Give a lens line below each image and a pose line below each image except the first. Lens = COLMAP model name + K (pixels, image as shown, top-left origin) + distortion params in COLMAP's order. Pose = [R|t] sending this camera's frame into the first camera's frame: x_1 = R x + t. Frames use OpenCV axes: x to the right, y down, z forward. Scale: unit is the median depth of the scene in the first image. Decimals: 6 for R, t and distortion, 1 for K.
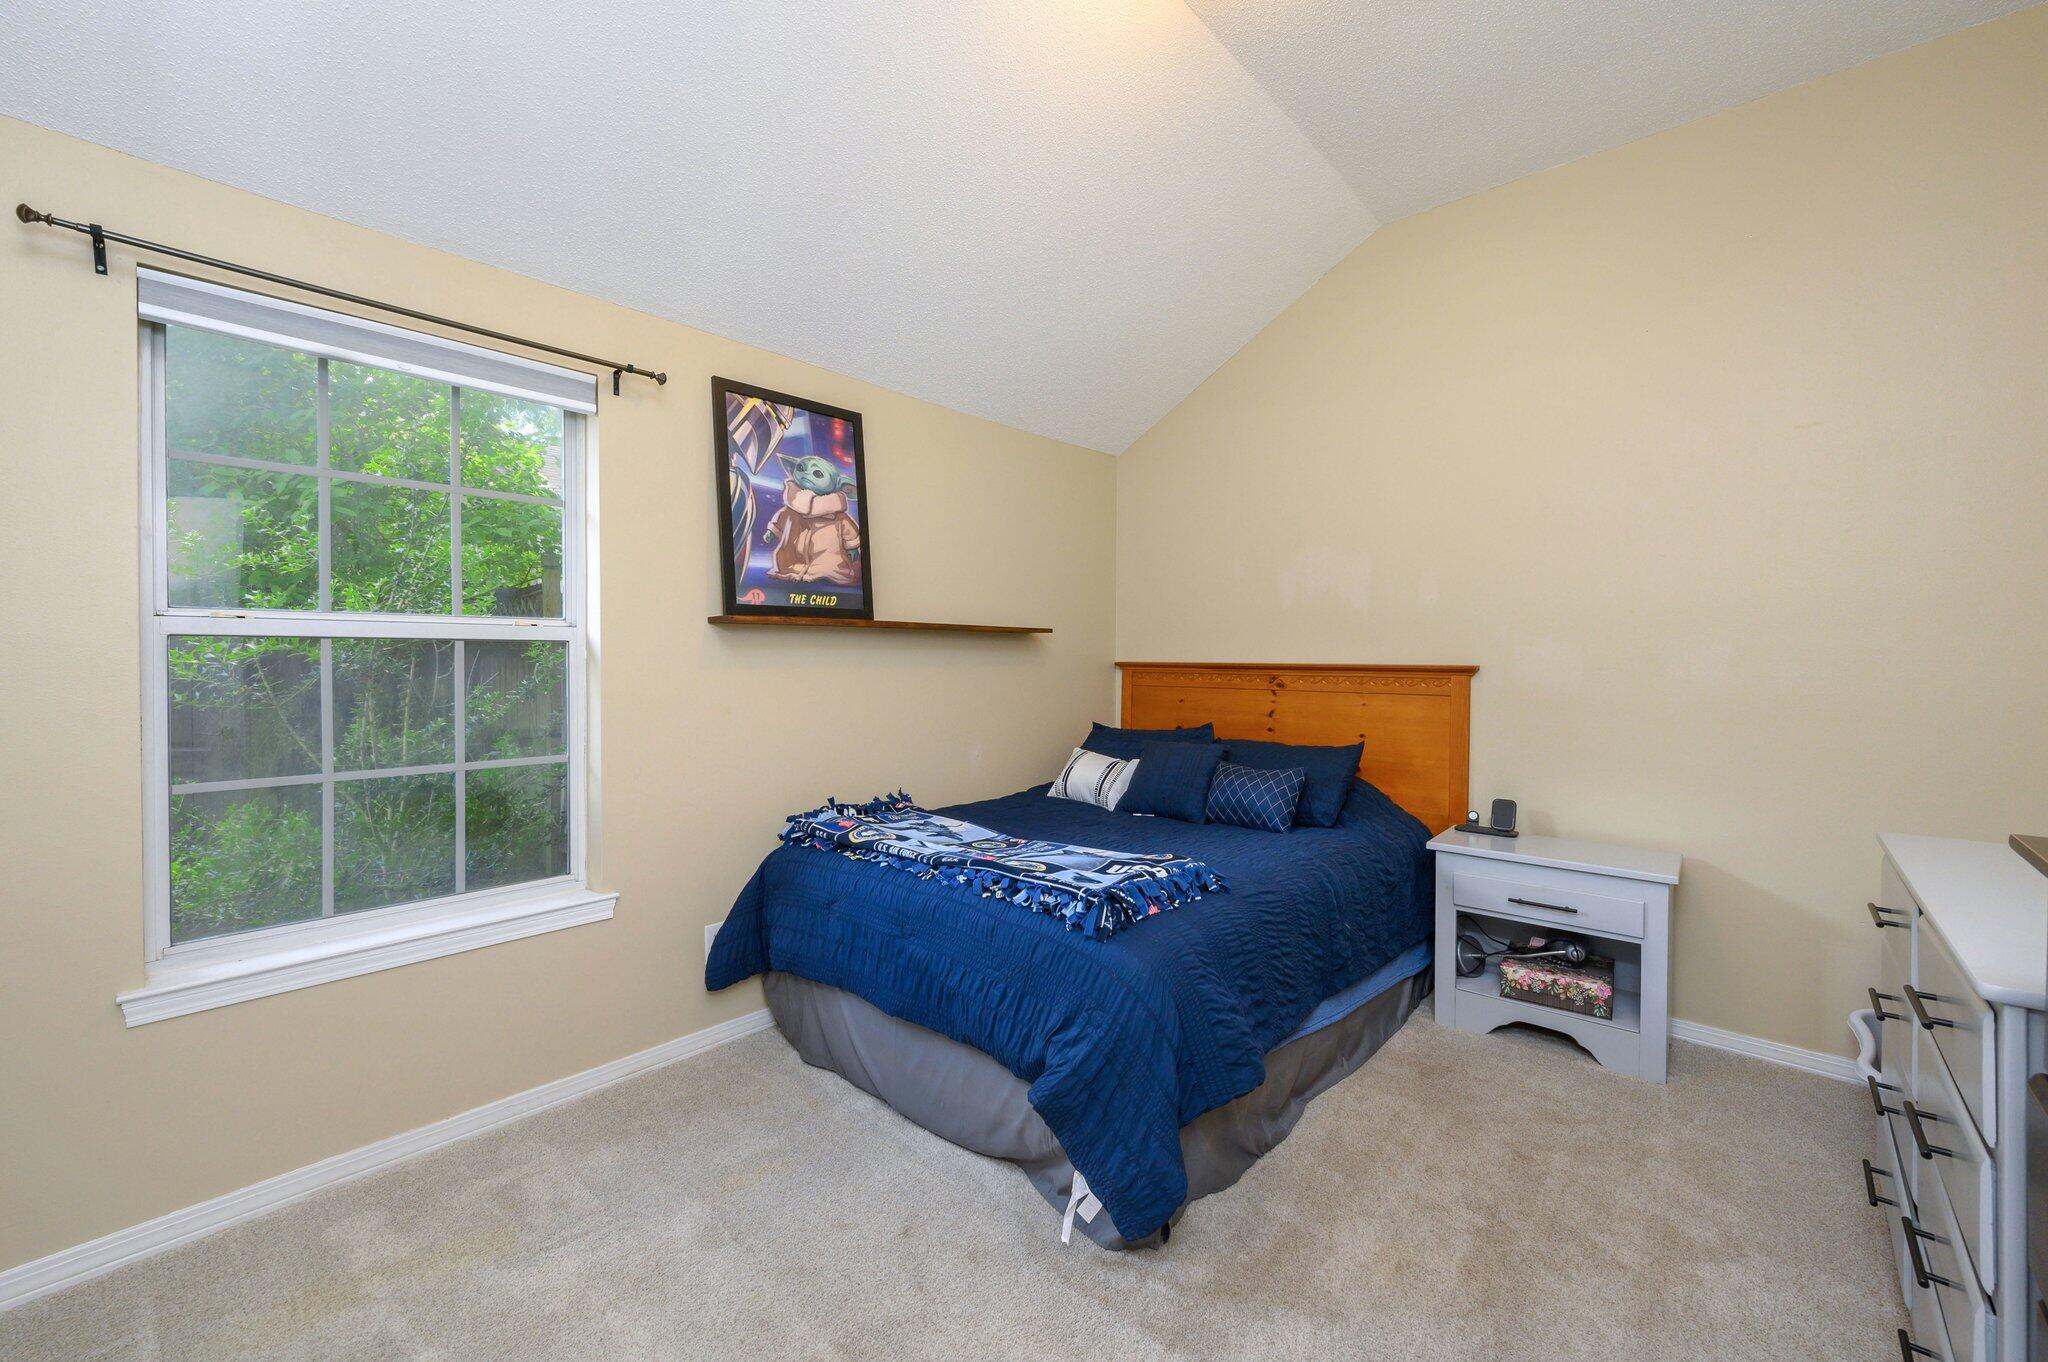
lens RADIAL K [[812.3, 0, 1021.5], [0, 812.3, 668.2], [0, 0, 1]] dist [0.000046, 0.000206]
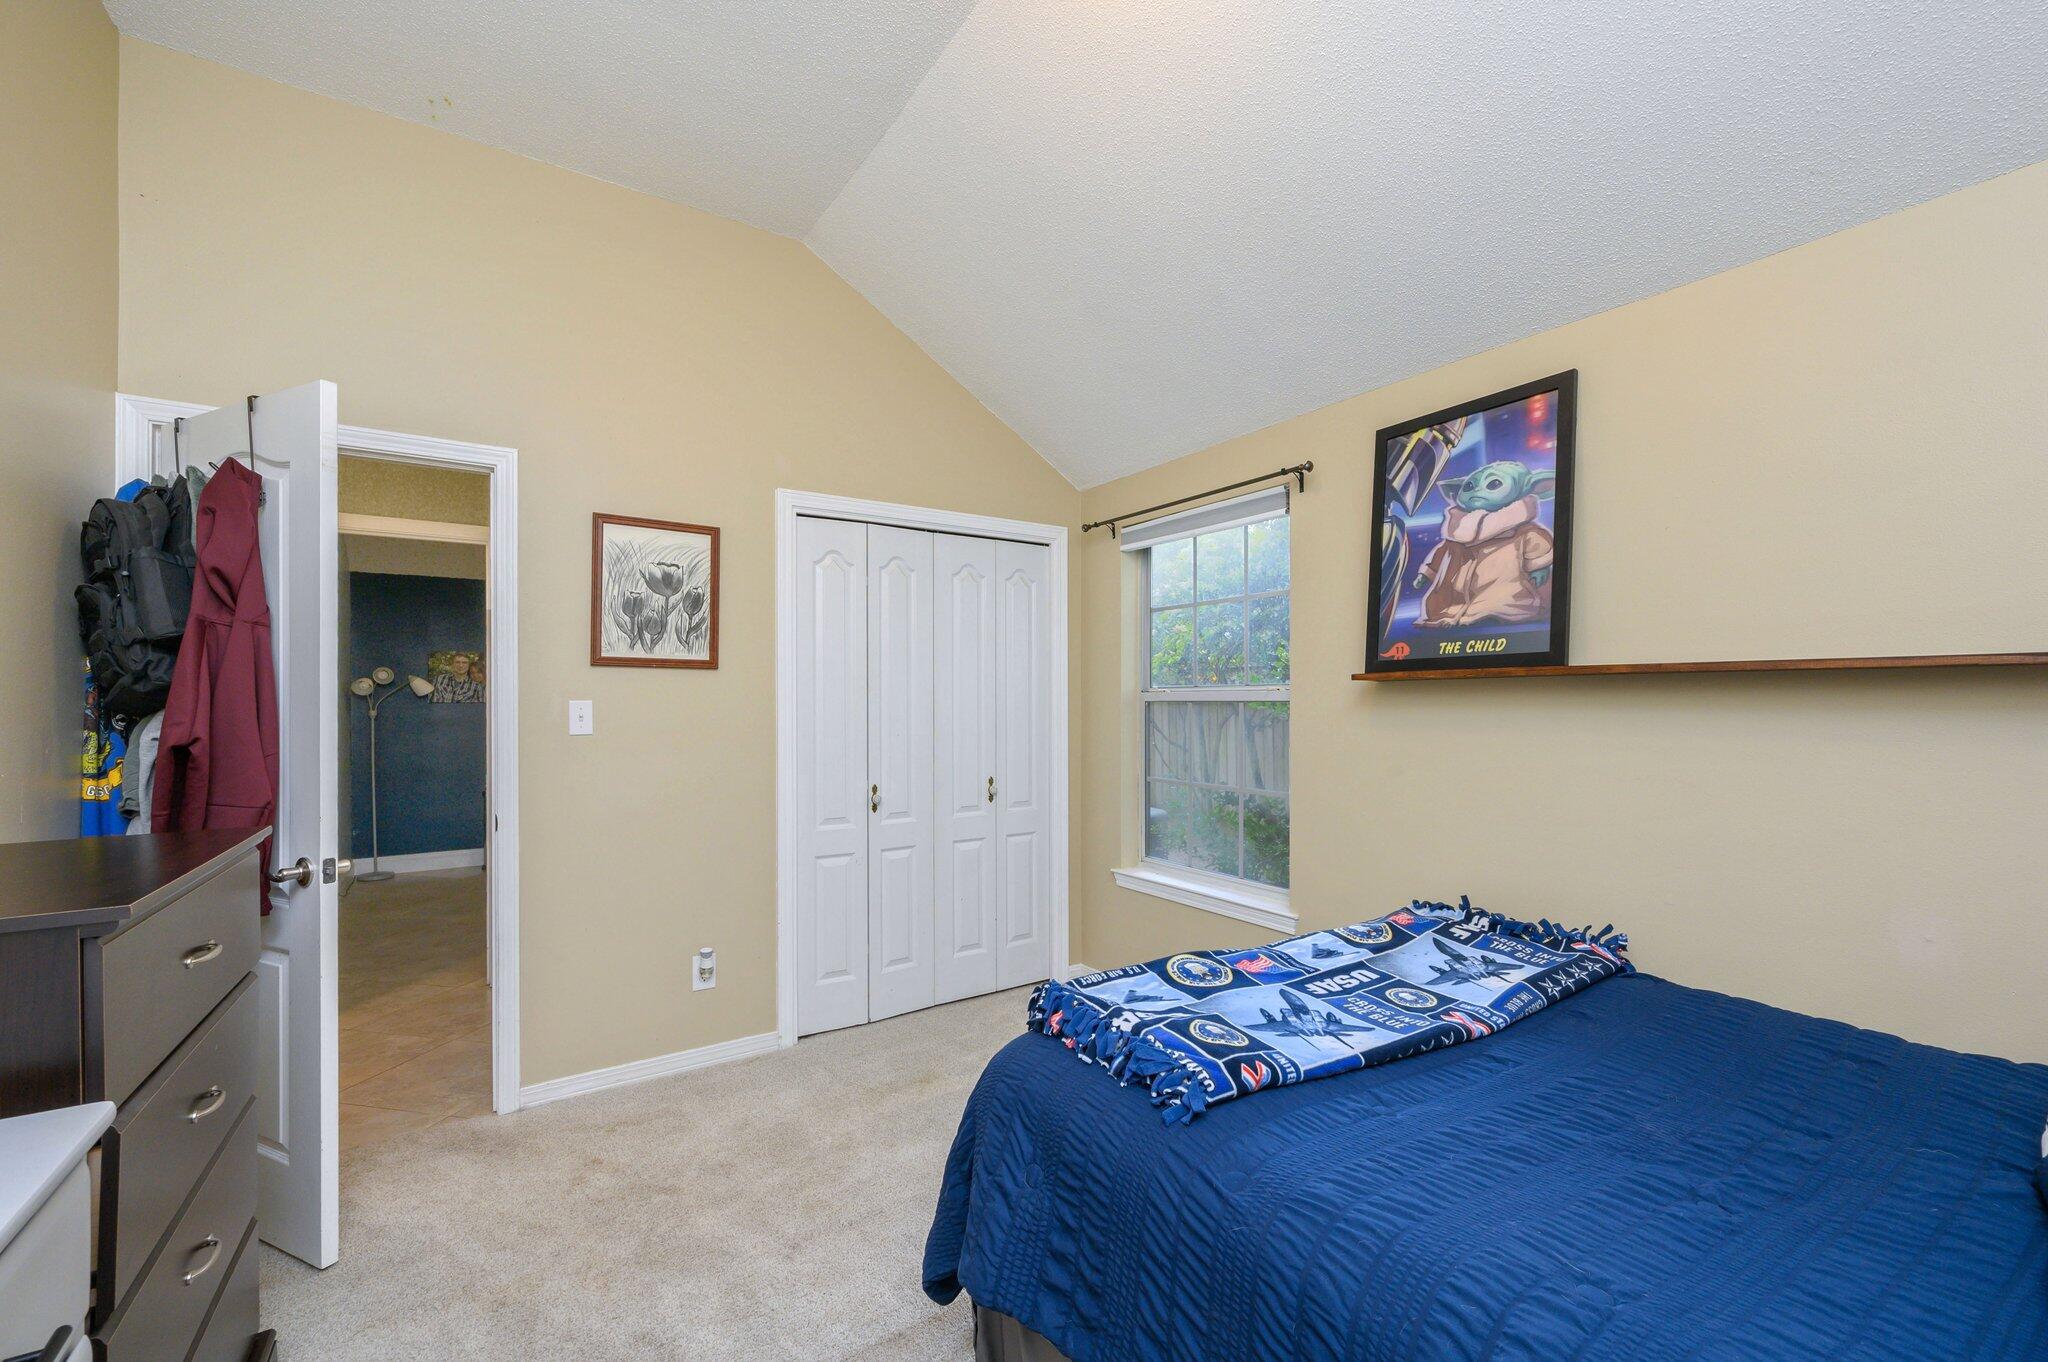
lens RADIAL K [[812.3, 0, 1013.8], [0, 812.3, 701.5], [0, 0, 1]] dist [0.000046, 0.000206]
pose [[-0.245338, -0.004691, -0.969426, 0.637474], [-0.016463, 0.999864, -0.000672, -0.021967], [0.969298, 0.015795, -0.245382, 0.764577]]
